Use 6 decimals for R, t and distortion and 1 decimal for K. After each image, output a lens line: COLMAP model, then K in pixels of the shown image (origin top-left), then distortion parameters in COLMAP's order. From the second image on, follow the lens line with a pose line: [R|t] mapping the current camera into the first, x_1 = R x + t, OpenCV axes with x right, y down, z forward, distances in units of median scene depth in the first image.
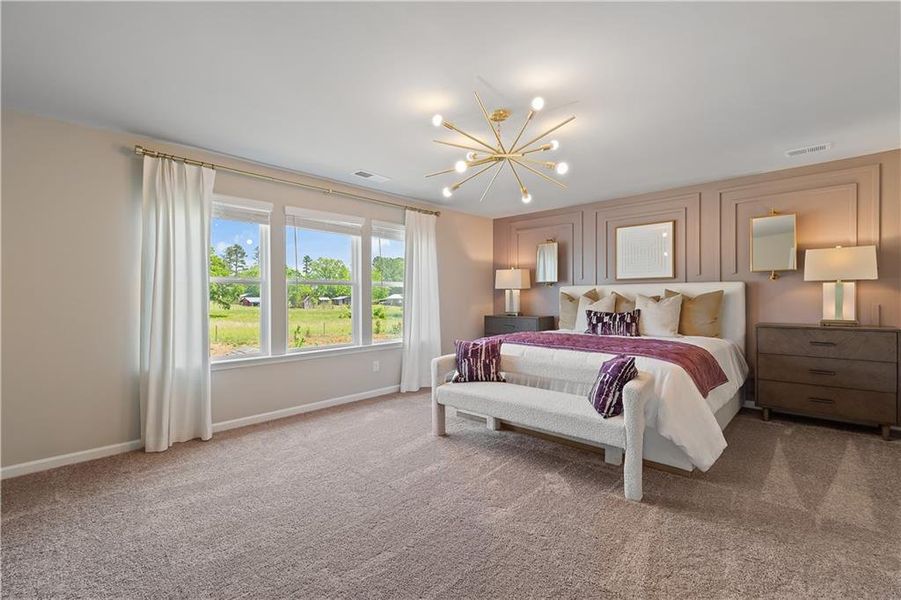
lens RADIAL K [[398.9, 0, 453.3], [0, 398.9, 299.0], [0, 0, 1]] dist [-0.000249, -0.000411]
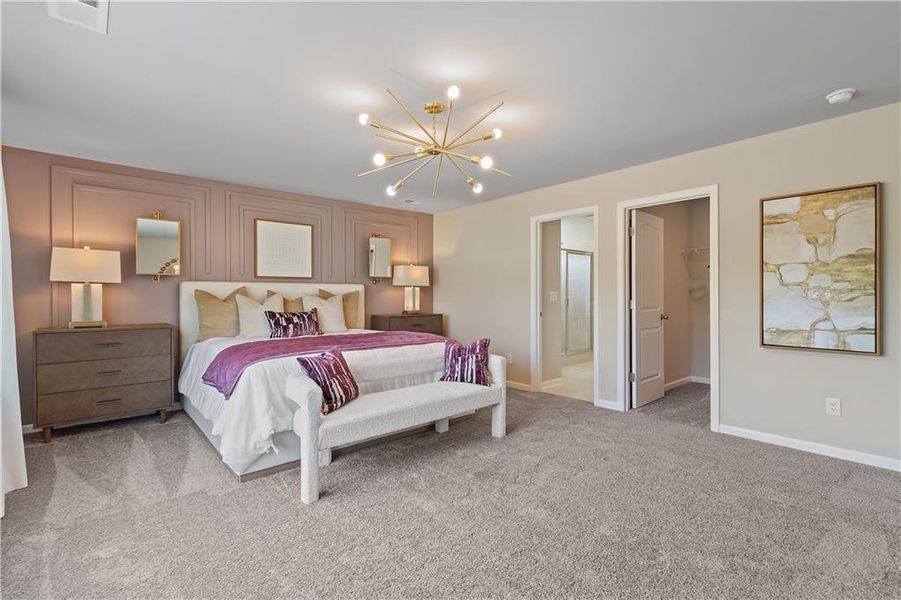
lens RADIAL K [[413.9, 0, 450.5], [0, 413.9, 300.0], [0, 0, 1]] dist [0.038839, 0.000163]
pose [[0.114684, -0.007357, 0.993375, -0.634573], [0.006974, 0.999954, 0.006600, 0.000300], [-0.993378, 0.006170, 0.114730, 0.612860]]
